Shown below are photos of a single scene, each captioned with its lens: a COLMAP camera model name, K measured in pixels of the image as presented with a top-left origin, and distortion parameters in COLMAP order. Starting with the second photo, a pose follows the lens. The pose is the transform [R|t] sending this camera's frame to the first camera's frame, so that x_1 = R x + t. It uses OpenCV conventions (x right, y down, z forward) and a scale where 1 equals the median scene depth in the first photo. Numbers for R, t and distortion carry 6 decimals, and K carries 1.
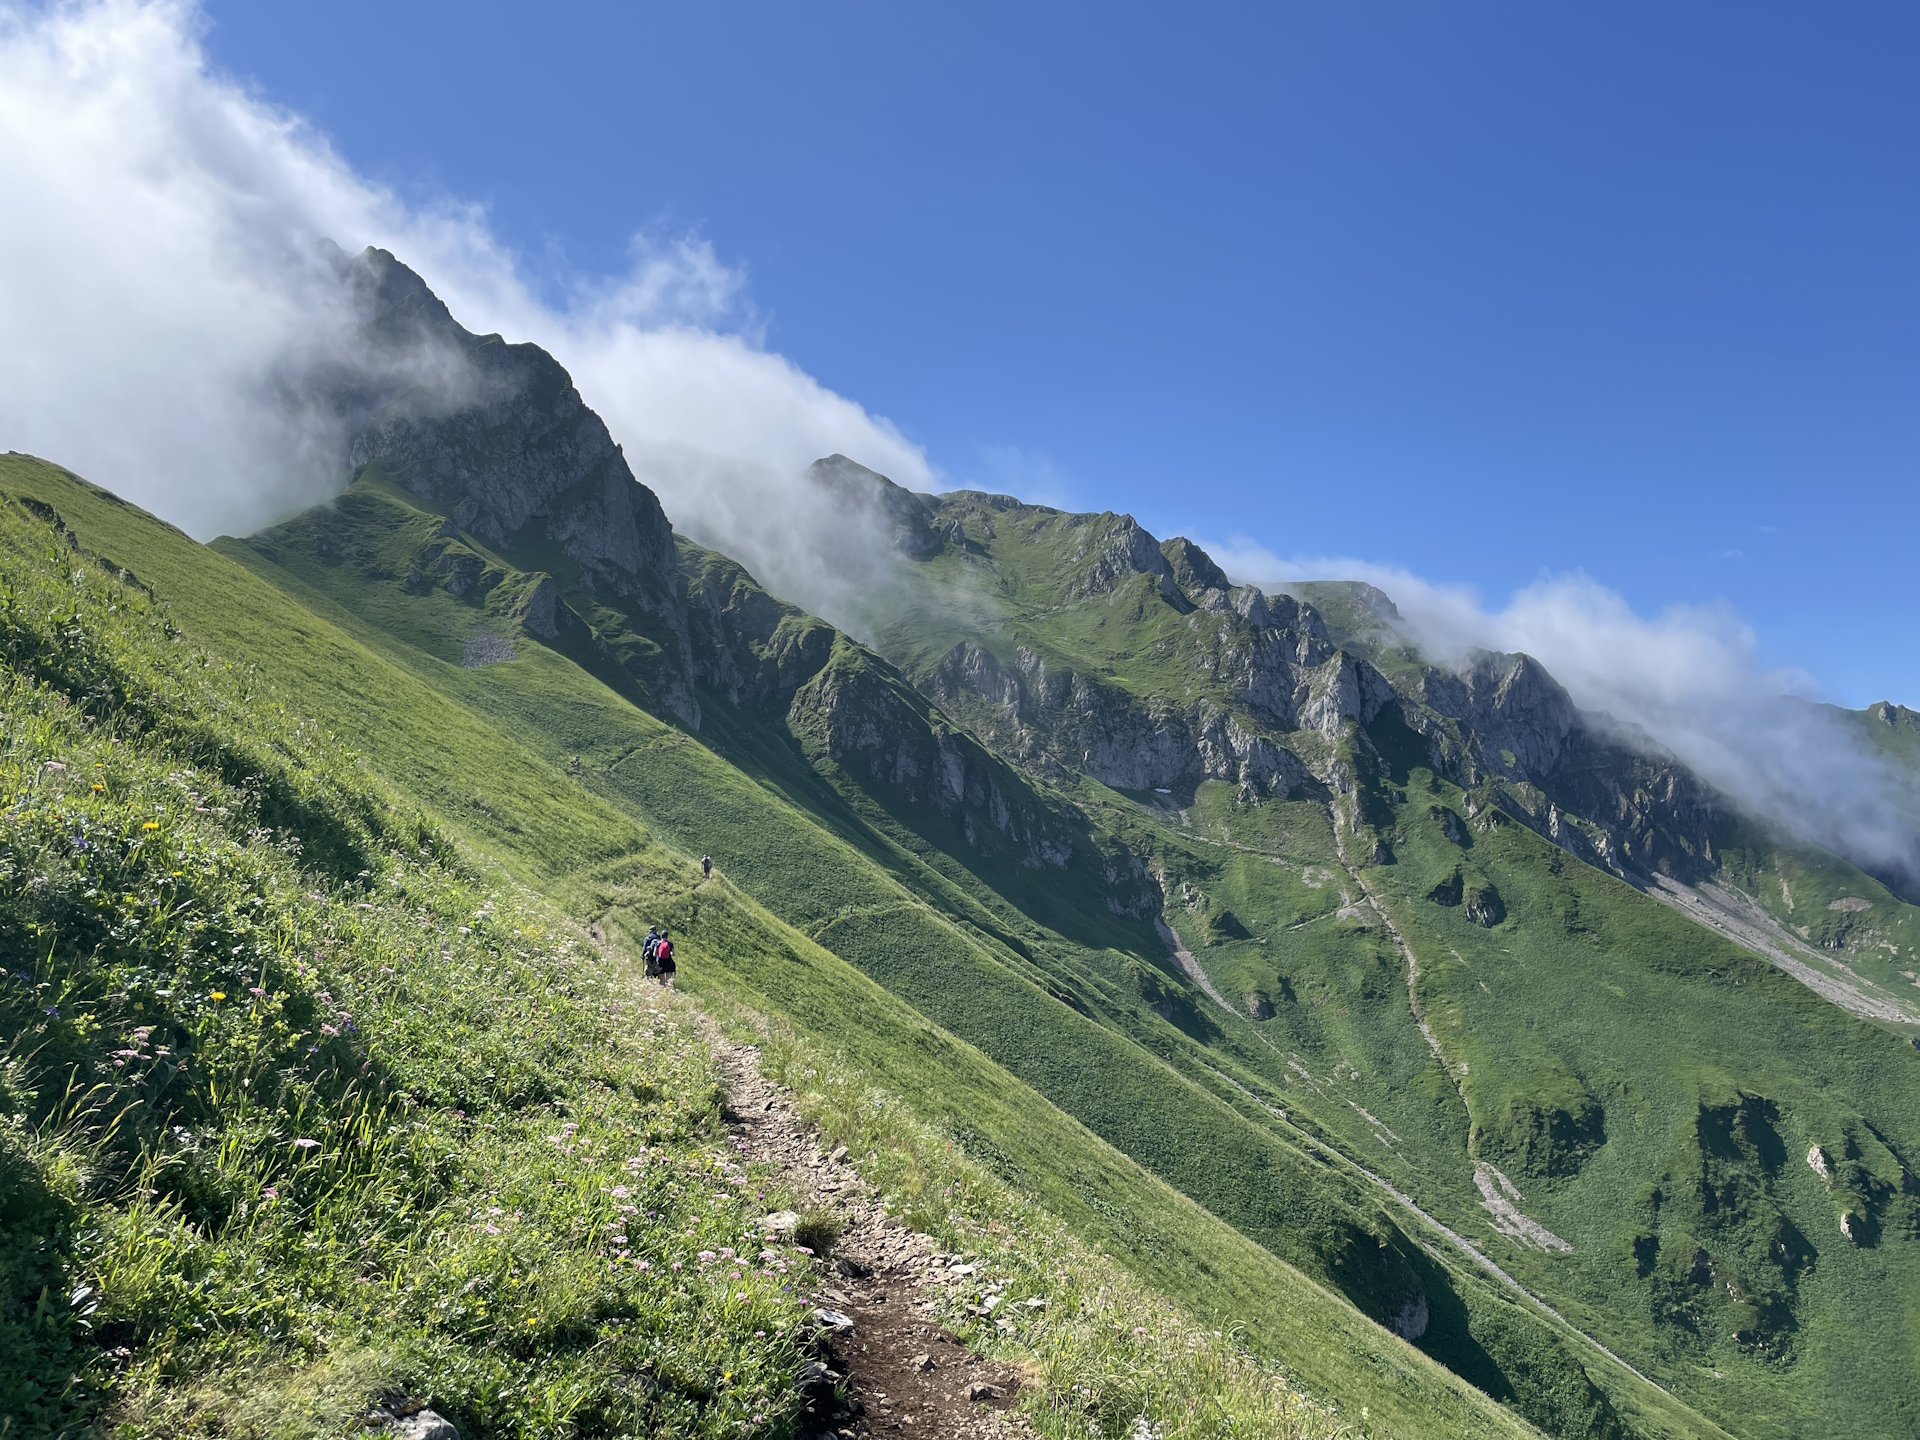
lens RADIAL K [[1426.9, 0, 956.4], [0, 1426.9, 709.1], [0, 0, 1]] dist [0.069446, -0.098167]
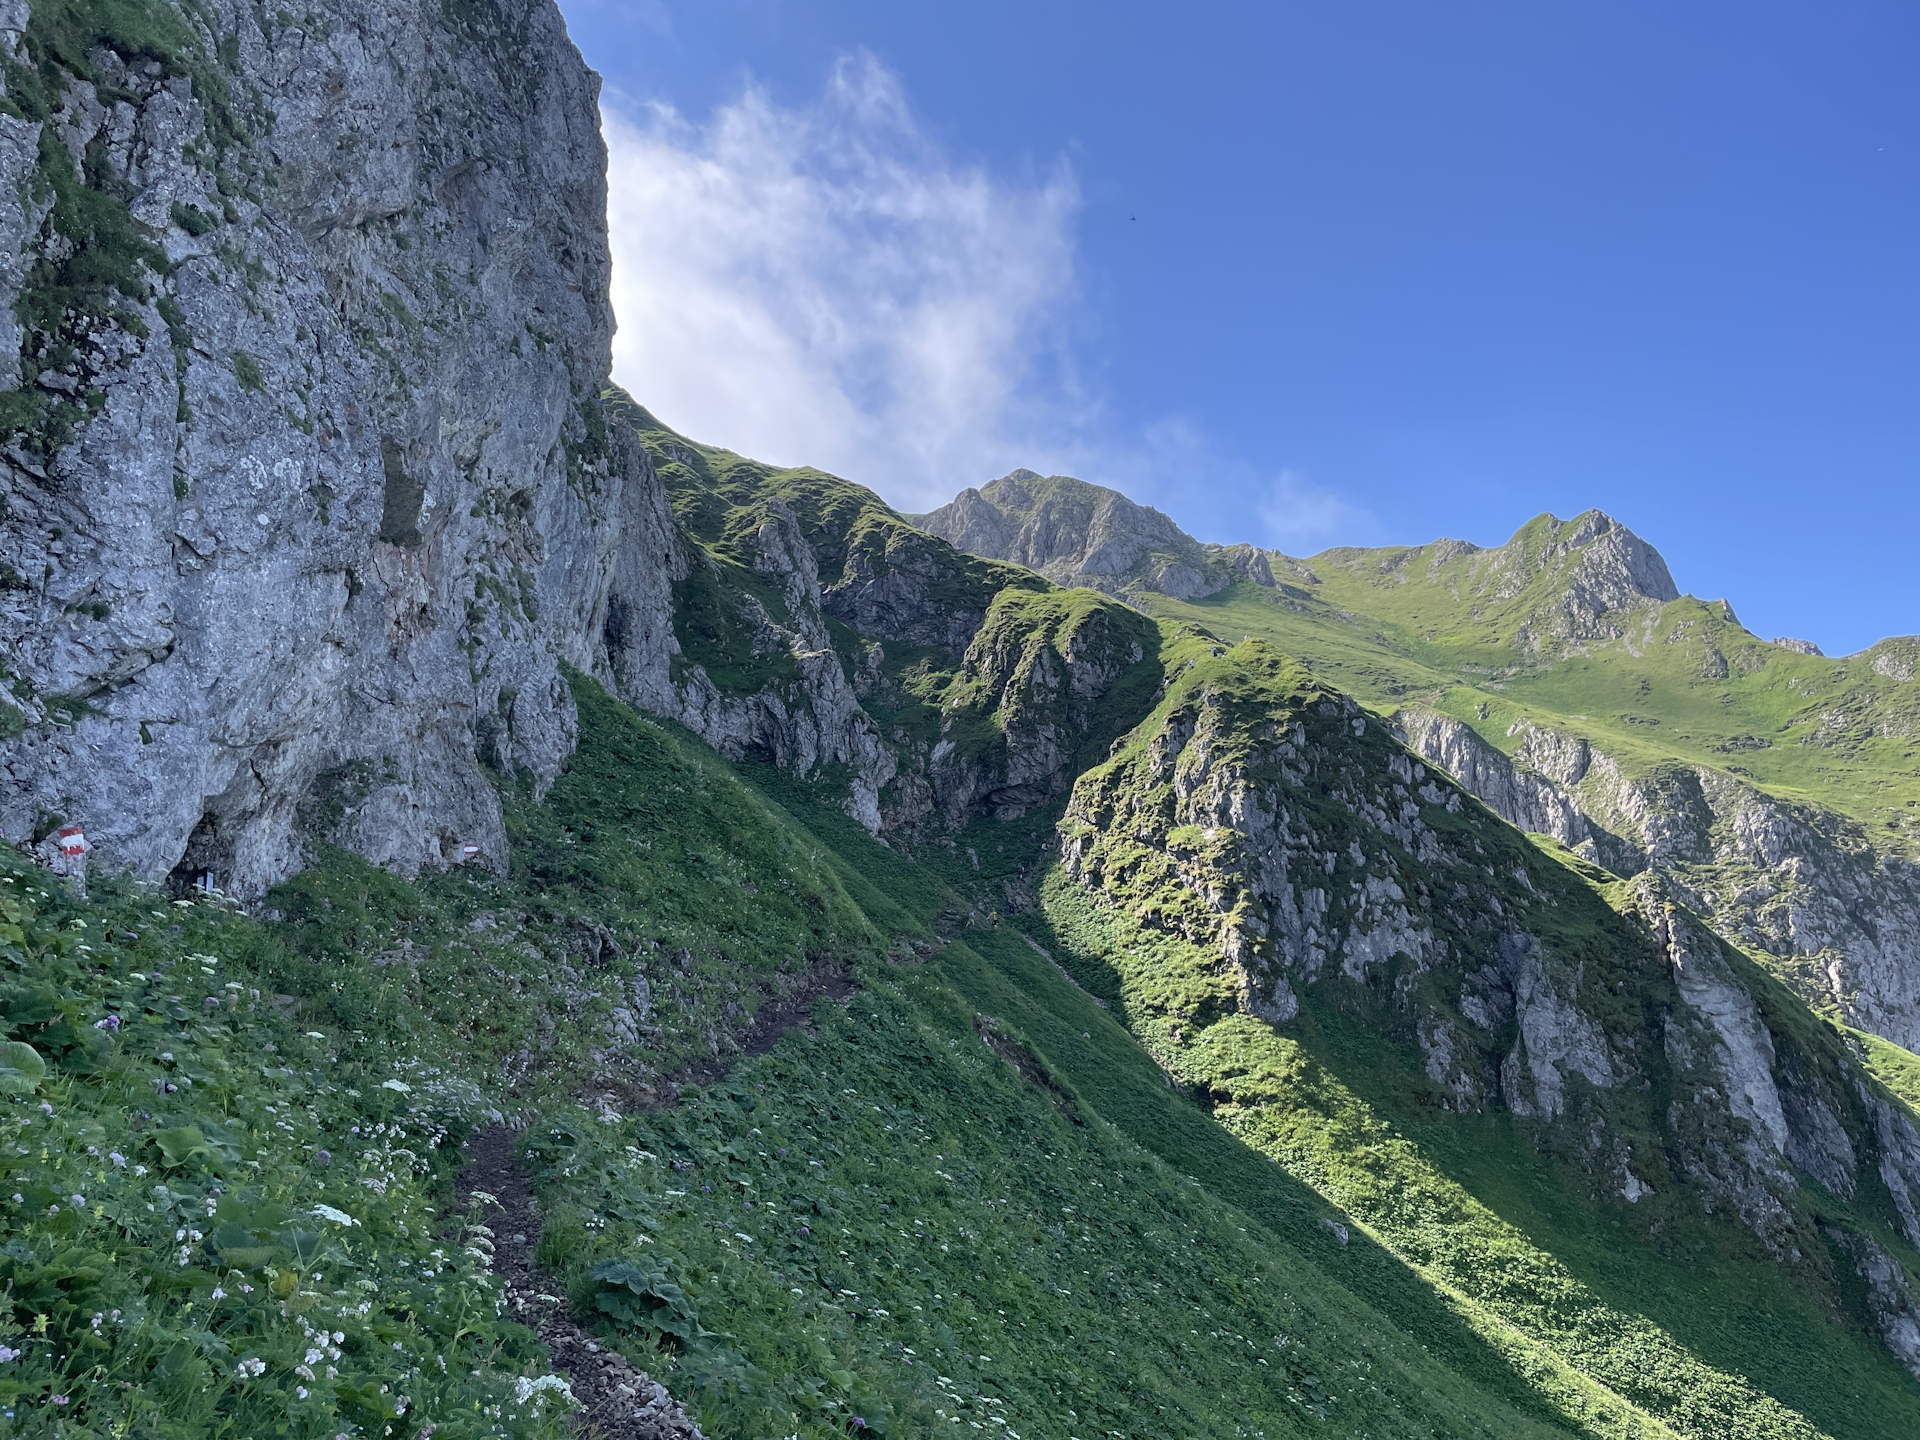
lens RADIAL K [[1426.9, 0, 956.4], [0, 1426.9, 709.1], [0, 0, 1]] dist [0.069446, -0.098167]
pose [[0.996091, -0.047985, -0.074164, -0.115160], [0.035541, 0.986342, -0.160830, 0.018741], [0.080868, 0.157565, 0.984192, 0.714698]]
